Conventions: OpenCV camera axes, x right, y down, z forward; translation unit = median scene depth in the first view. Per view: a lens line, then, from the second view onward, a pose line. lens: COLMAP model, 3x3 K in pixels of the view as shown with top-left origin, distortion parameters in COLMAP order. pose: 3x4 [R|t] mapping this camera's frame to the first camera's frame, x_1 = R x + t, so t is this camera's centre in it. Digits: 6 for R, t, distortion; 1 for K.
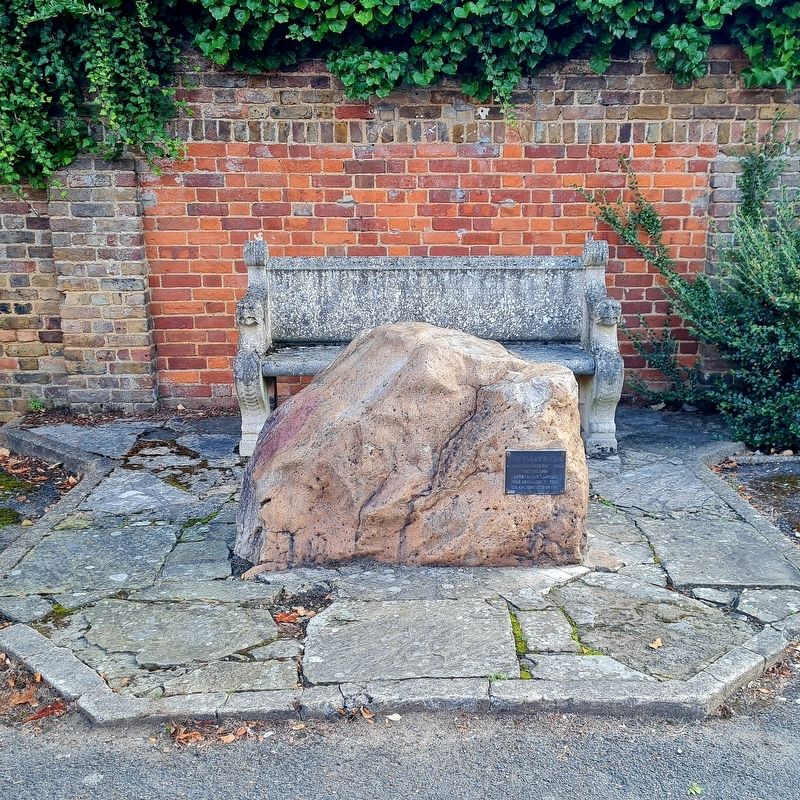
lens RADIAL K [[1022.9, 0, 400.0], [0, 1022.9, 400.0], [0, 0, 1]] dist [0.060615, 0.000000]
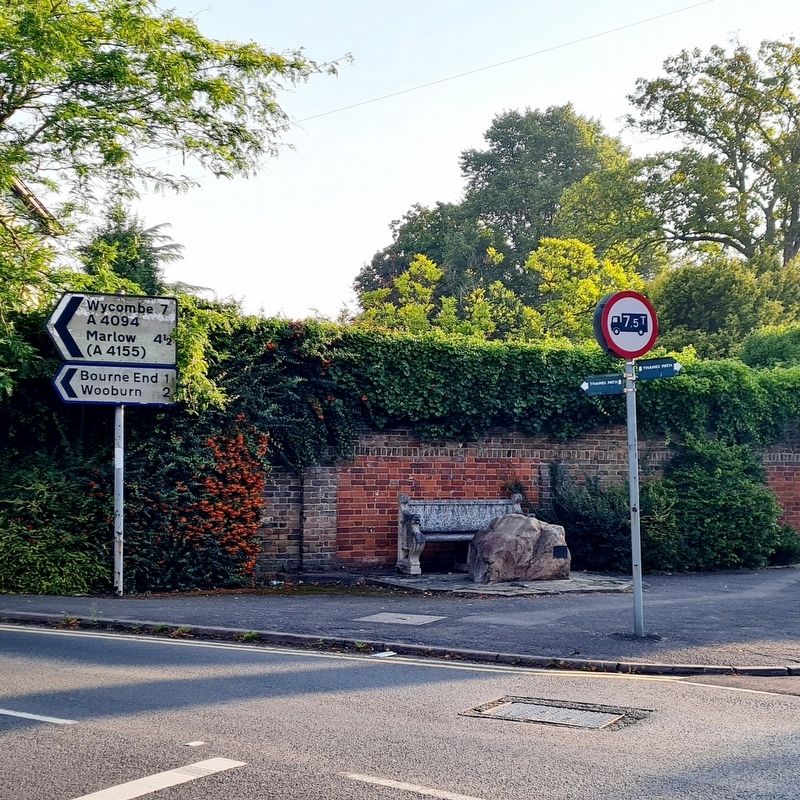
lens RADIAL K [[1022.9, 0, 400.1], [0, 1022.9, 400.1], [0, 0, 1]] dist [0.060615, 0.000000]
pose [[0.931065, 0.030088, 0.363610, -0.986337], [0.067390, 0.965265, -0.252434, 0.244245], [-0.358575, 0.259536, 0.896697, -1.256327]]
